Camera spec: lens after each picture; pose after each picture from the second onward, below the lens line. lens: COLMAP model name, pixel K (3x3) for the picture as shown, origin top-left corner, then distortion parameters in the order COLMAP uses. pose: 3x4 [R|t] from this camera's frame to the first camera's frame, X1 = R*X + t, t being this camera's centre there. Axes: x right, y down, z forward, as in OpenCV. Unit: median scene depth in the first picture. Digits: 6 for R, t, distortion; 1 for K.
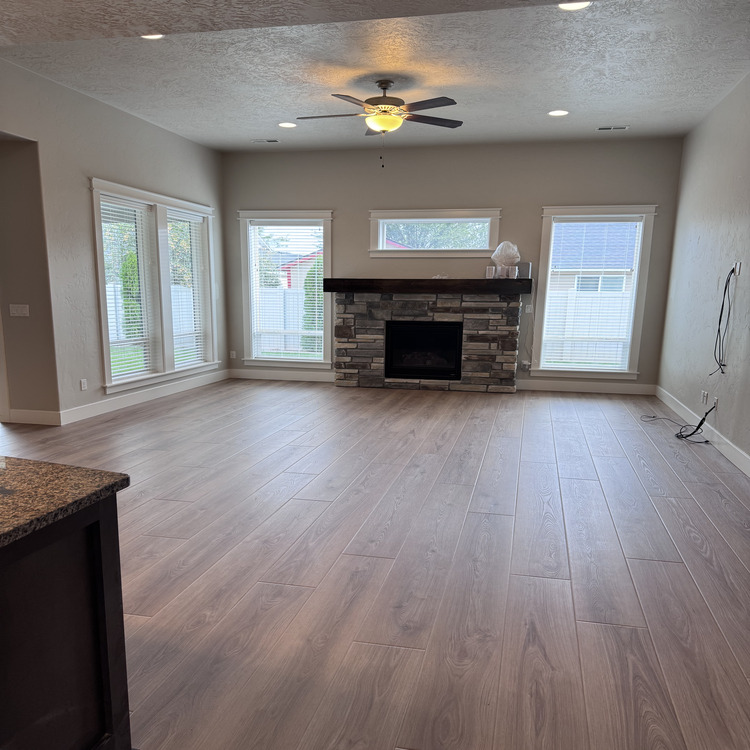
lens RADIAL K [[690.9, 0, 372.1], [0, 690.9, 422.6], [0, 0, 1]] dist [0.115916, -0.178280]
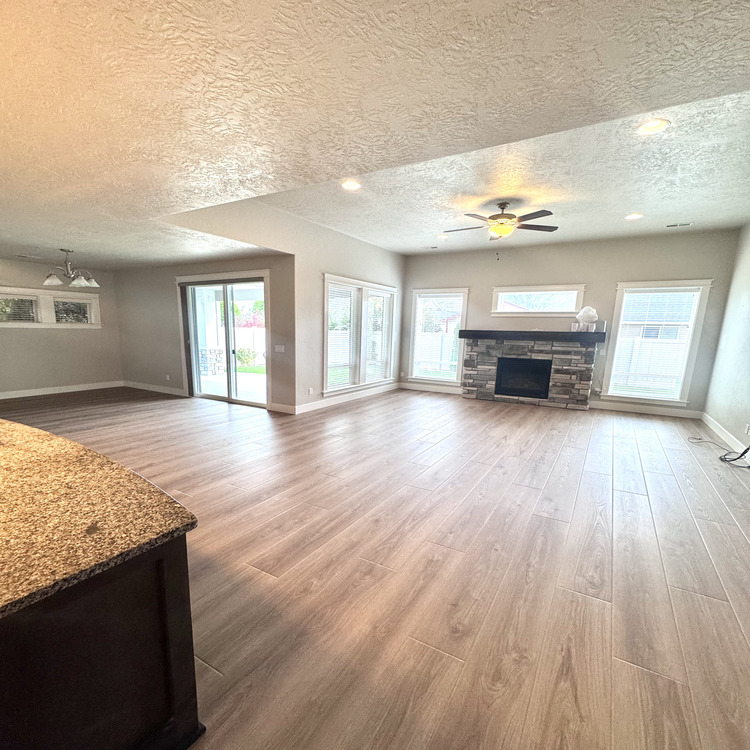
lens RADIAL K [[391.8, 0, 373.6], [0, 391.8, 405.4], [0, 0, 1]] dist [0.000209, 0.001914]
pose [[0.951045, 0.068908, -0.301272, 0.034007], [-0.069612, 0.997539, 0.008411, -0.036049], [0.301110, 0.012973, 0.953501, 0.106446]]
